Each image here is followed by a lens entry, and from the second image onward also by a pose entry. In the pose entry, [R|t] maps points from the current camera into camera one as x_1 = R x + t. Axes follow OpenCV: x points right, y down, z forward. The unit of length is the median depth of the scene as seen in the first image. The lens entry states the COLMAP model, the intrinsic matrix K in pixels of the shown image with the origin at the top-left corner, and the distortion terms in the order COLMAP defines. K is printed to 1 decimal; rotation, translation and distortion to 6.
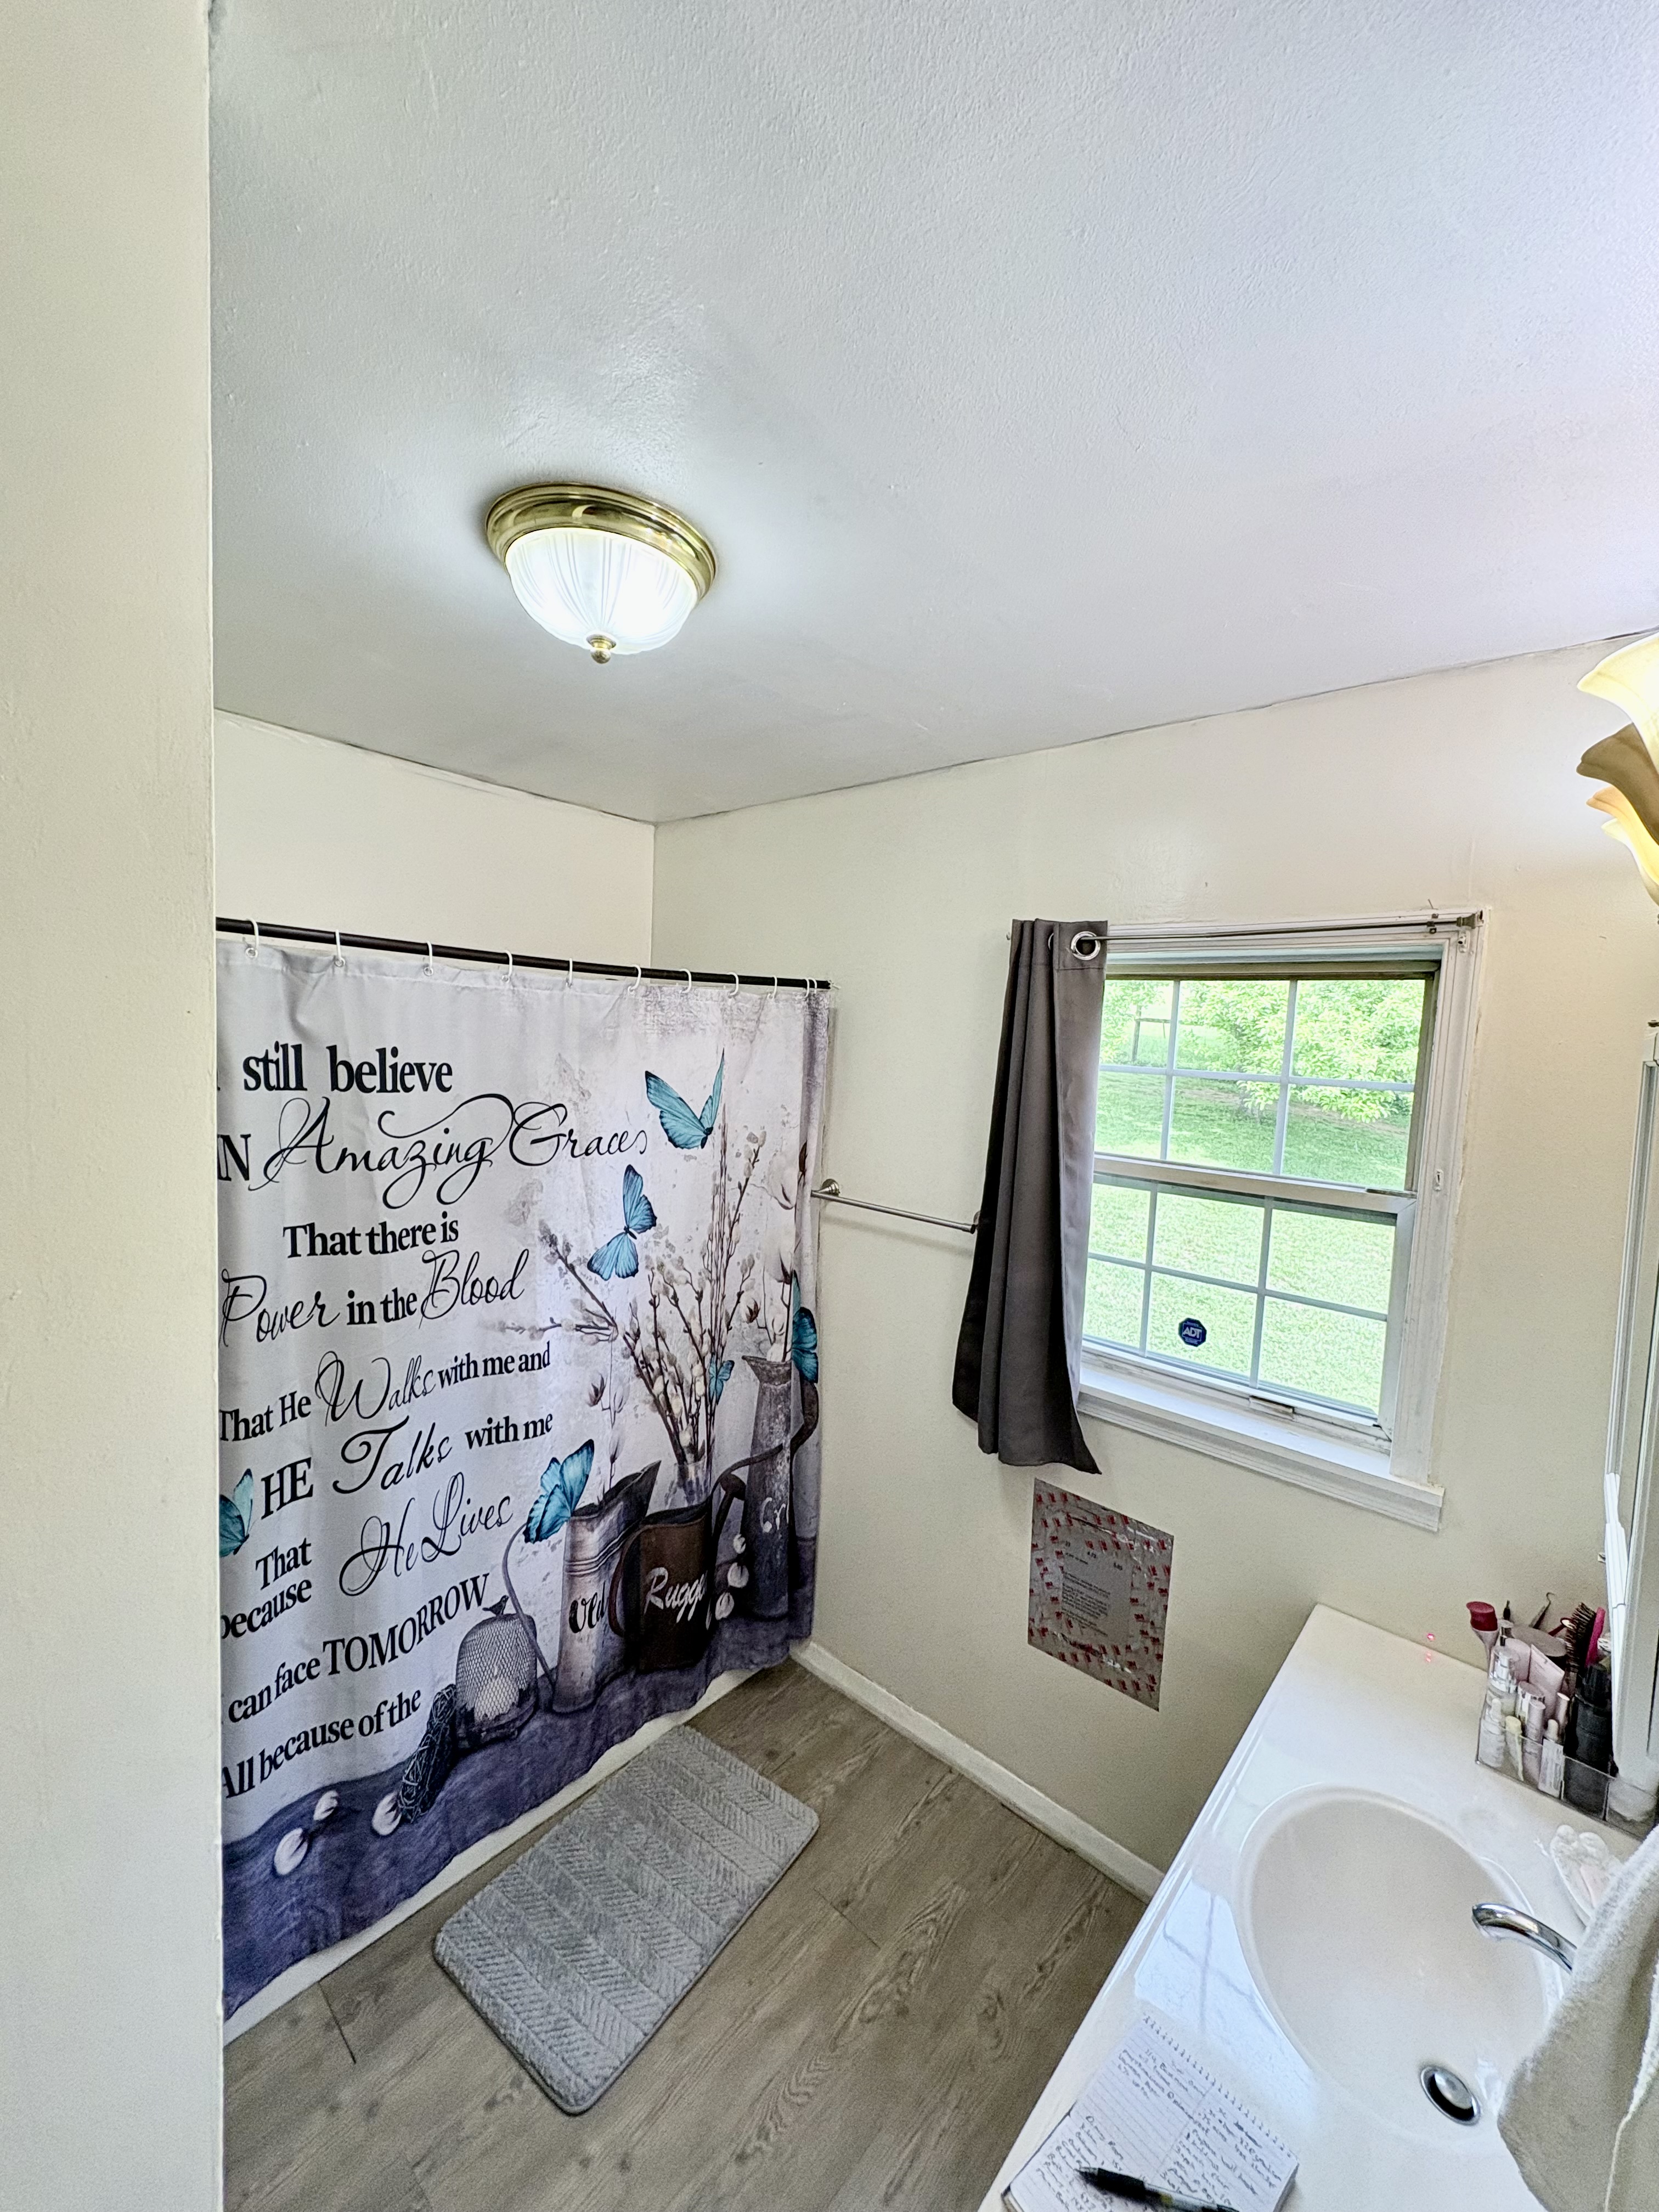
lens RADIAL K [[880.1, 0, 833.5], [0, 880.1, 1103.2], [0, 0, 1]] dist [-0.000310, 0.000494]
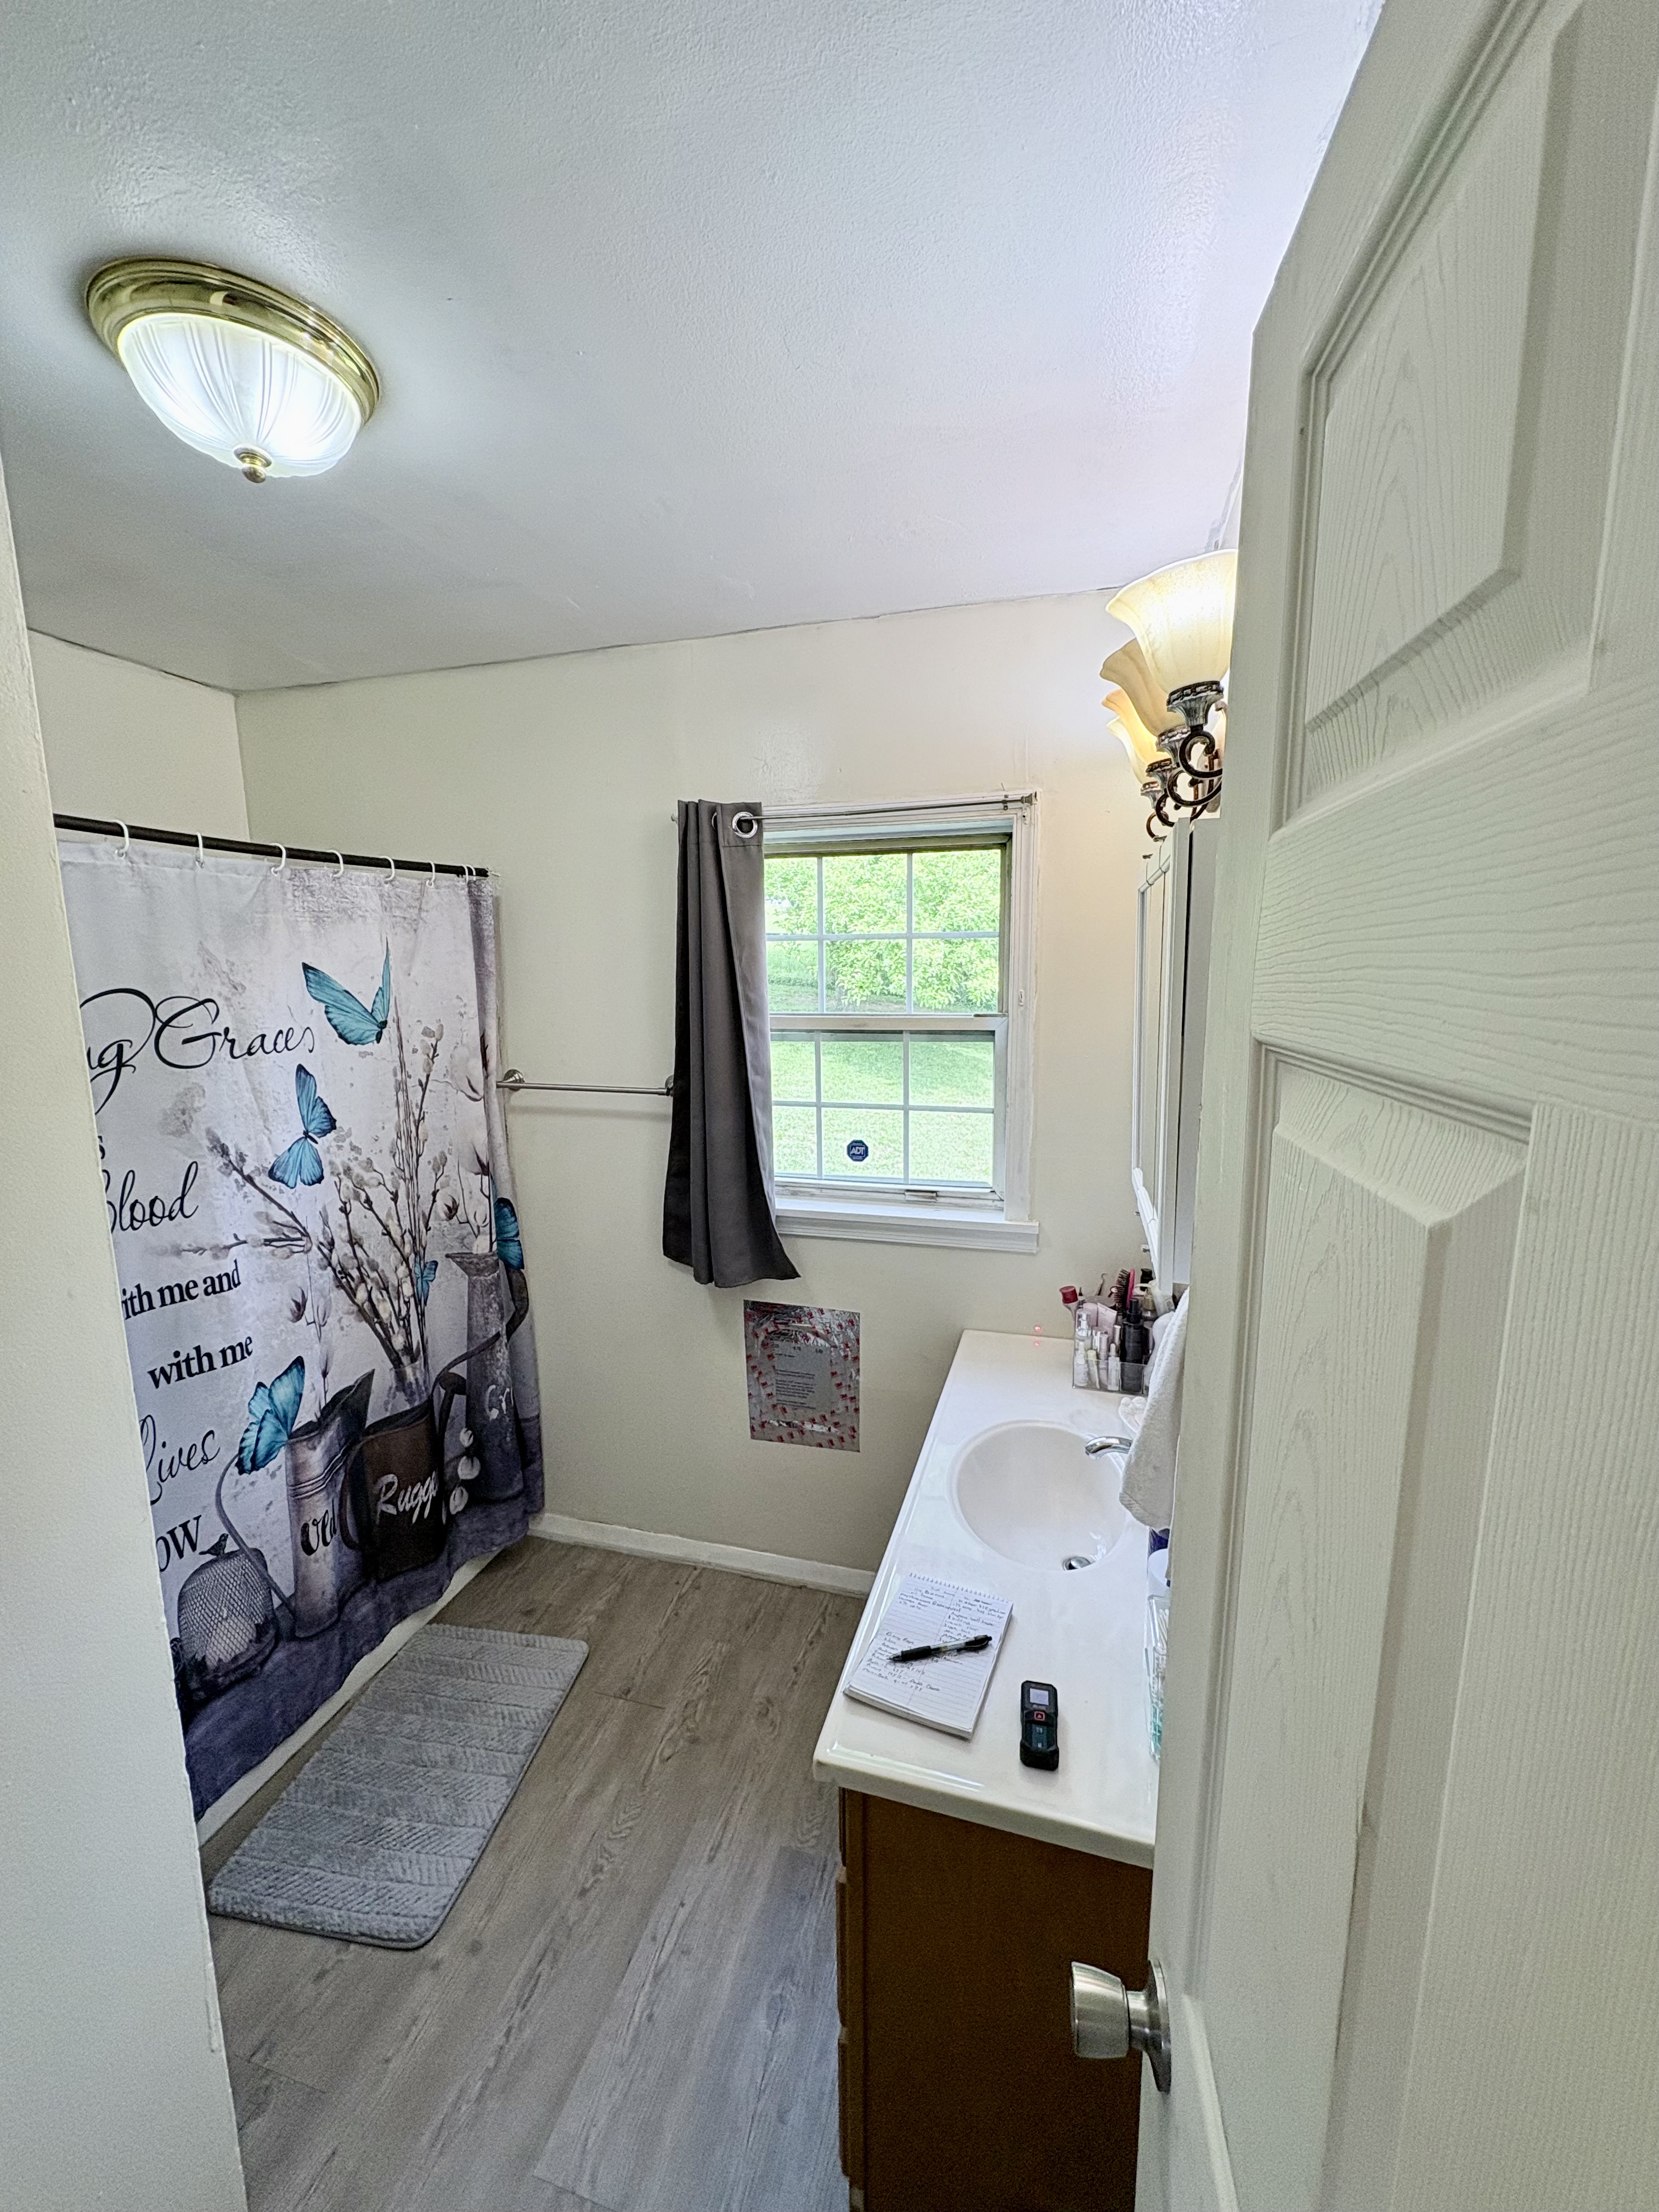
lens RADIAL K [[880.1, 0, 835.3], [0, 880.1, 1105.2], [0, 0, 1]] dist [-0.000310, 0.000494]
pose [[0.901931, -0.122037, 0.414279, -0.119112], [0.086047, 0.990792, 0.104530, 0.068424], [-0.423221, -0.058631, 0.904128, -0.086199]]
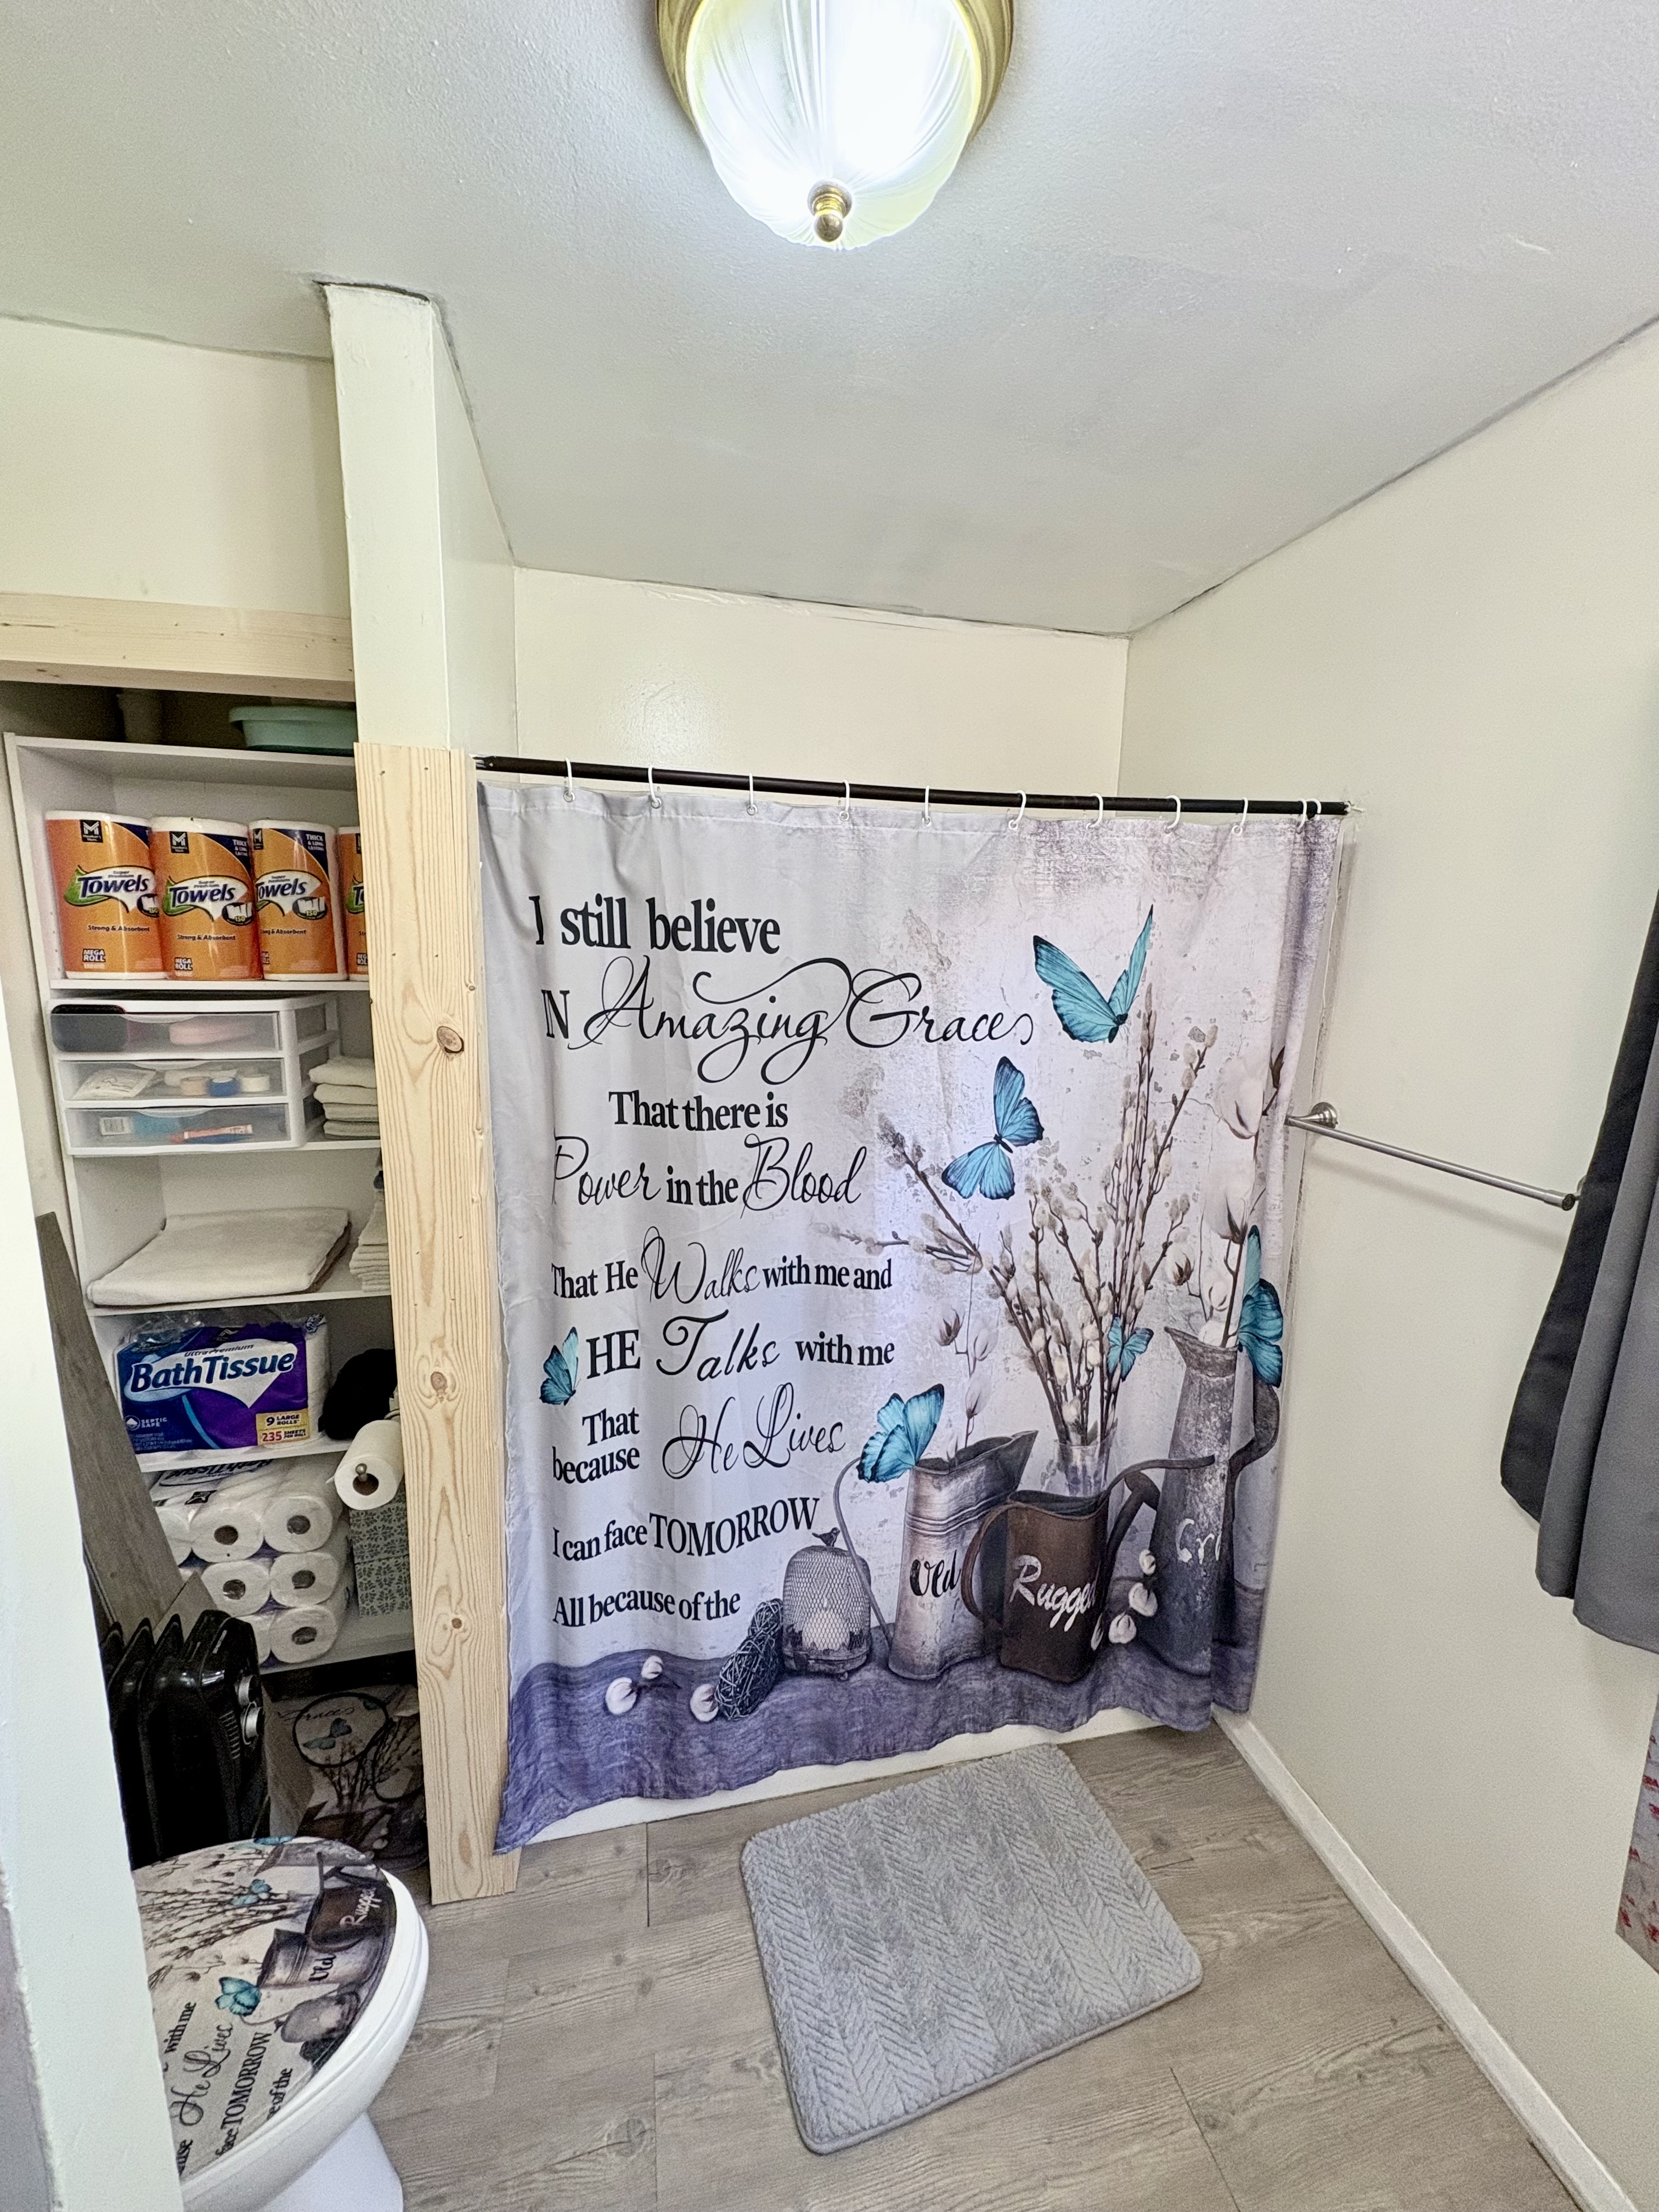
lens RADIAL K [[880.1, 0, 832.7], [0, 880.1, 1103.6], [0, 0, 1]] dist [-0.000310, 0.000494]
pose [[0.808752, 0.080007, -0.582682, 0.109770], [-0.031353, 0.995161, 0.093126, 0.046004], [0.587313, -0.057047, 0.807347, 0.296199]]
